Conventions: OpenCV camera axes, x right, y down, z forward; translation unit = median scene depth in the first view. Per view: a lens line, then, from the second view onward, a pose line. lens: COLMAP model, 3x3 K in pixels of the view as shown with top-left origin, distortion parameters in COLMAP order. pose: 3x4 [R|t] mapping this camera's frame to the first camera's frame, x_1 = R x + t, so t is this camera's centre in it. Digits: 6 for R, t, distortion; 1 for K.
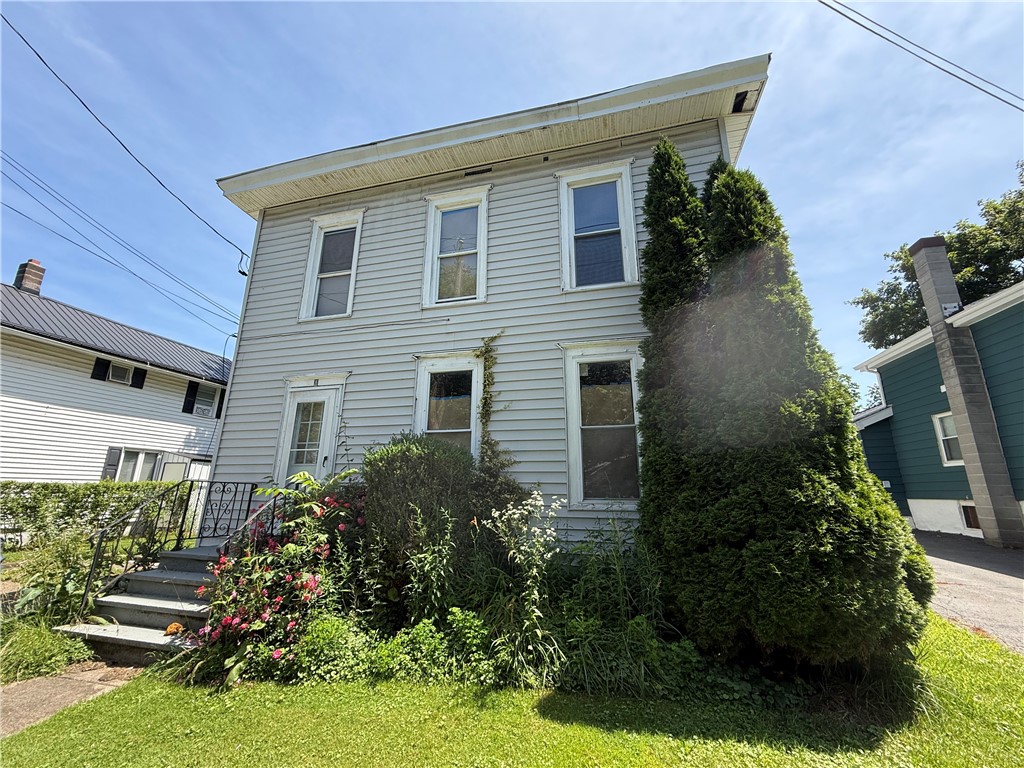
lens RADIAL K [[404.9, 0, 512.0], [0, 404.9, 384.0], [0, 0, 1]] dist [0.001060, 0.000468]
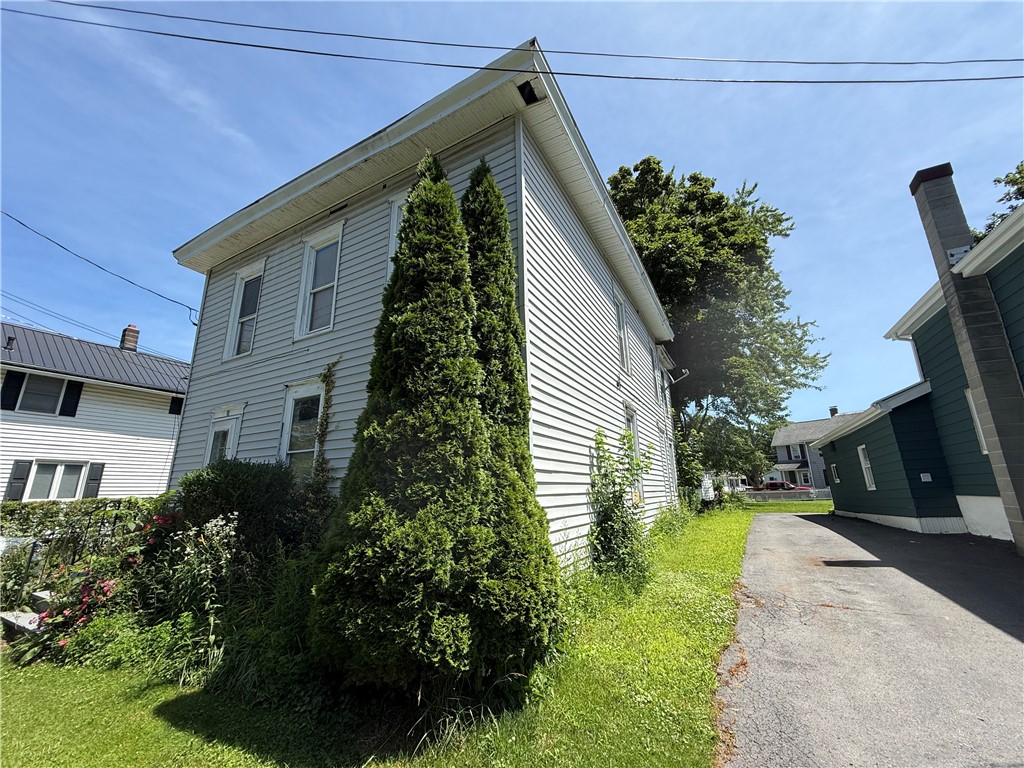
lens RADIAL K [[404.9, 0, 512.0], [0, 404.9, 384.0], [0, 0, 1]] dist [0.001060, 0.000468]
pose [[0.968717, -0.086318, -0.232674, 0.598183], [0.087247, 0.996167, -0.006313, -0.009215], [0.232327, -0.014184, 0.972534, 0.046446]]
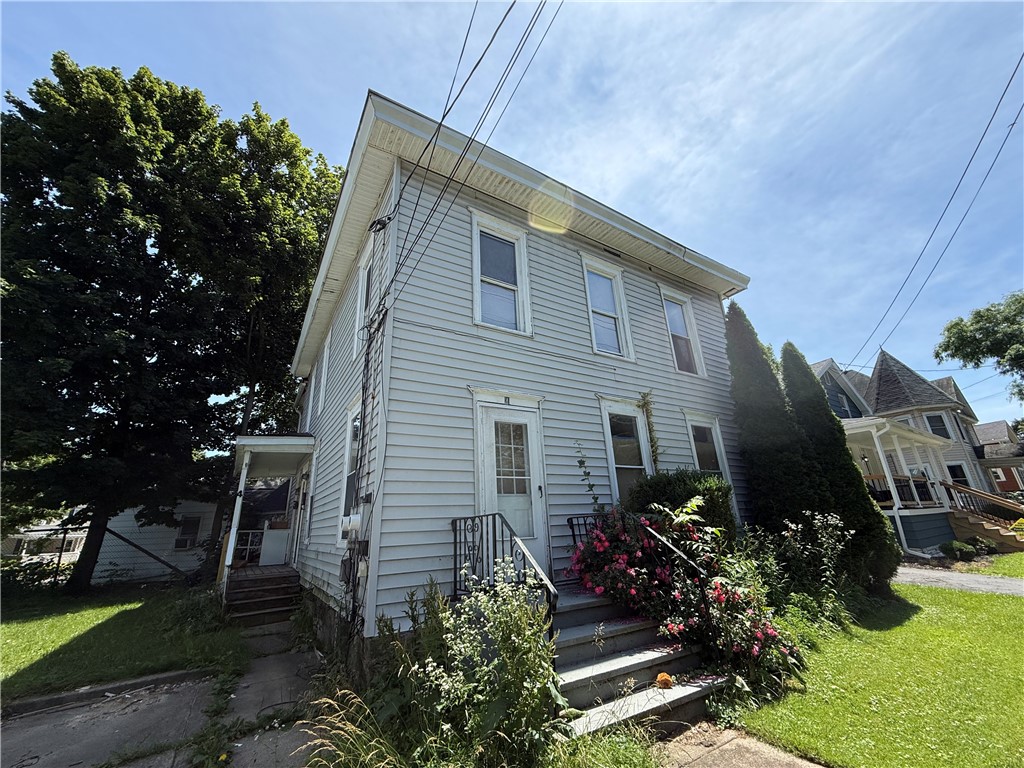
lens RADIAL K [[404.9, 0, 512.0], [0, 404.9, 384.0], [0, 0, 1]] dist [0.001060, 0.000468]
pose [[0.691075, 0.204079, 0.693374, -1.094971], [-0.138265, 0.978922, -0.150316, 0.092158], [-0.709435, 0.008011, 0.704725, 0.369180]]
